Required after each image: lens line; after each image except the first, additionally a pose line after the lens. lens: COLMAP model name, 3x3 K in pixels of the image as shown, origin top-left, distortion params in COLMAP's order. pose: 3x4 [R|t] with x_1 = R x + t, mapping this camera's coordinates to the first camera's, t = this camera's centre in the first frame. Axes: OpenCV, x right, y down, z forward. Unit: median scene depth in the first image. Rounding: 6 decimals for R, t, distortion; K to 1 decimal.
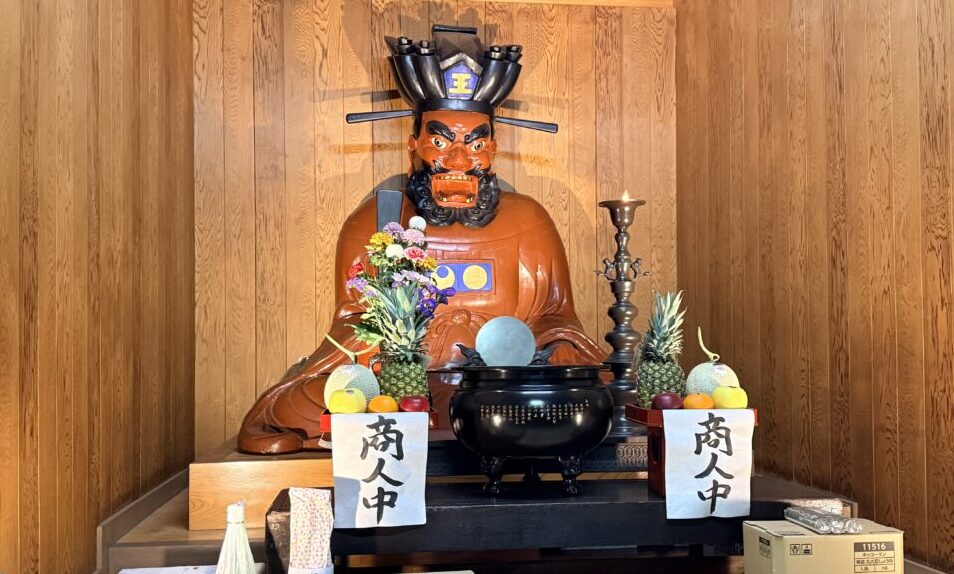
lens RADIAL K [[1040.2, 0, 477.2], [0, 1040.2, 327.5], [0, 0, 1]] dist [0.192975, -0.410231]
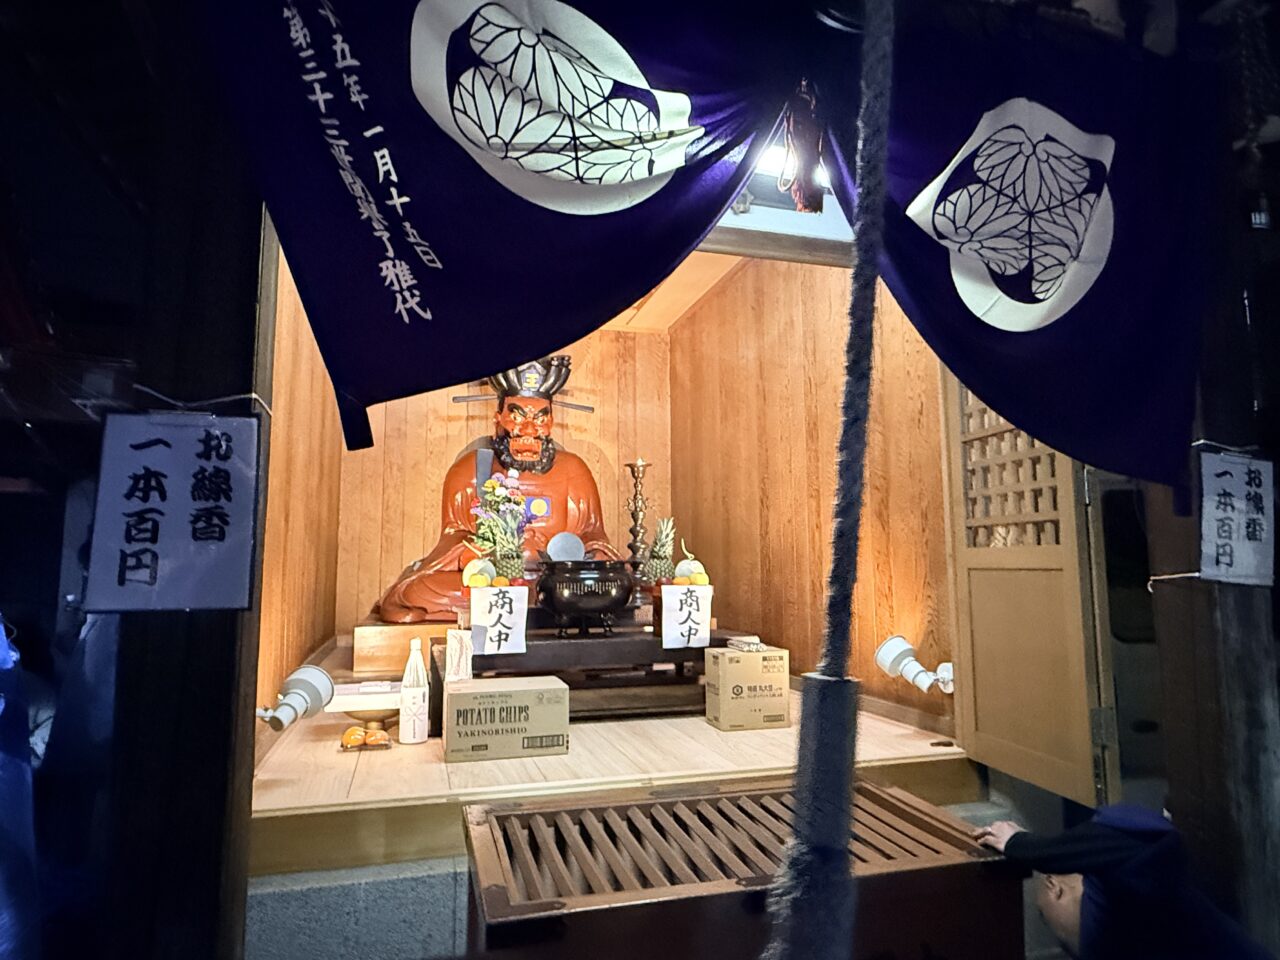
lens RADIAL K [[770.7, 0, 640.0], [0, 770.7, 480.0], [0, 0, 1]] dist [0.014502, -0.000001]
pose [[0.989047, 0.020338, 0.146195, -0.036020], [-0.008089, 0.996441, -0.083901, 0.007549], [-0.147381, 0.081800, 0.985691, -0.198891]]
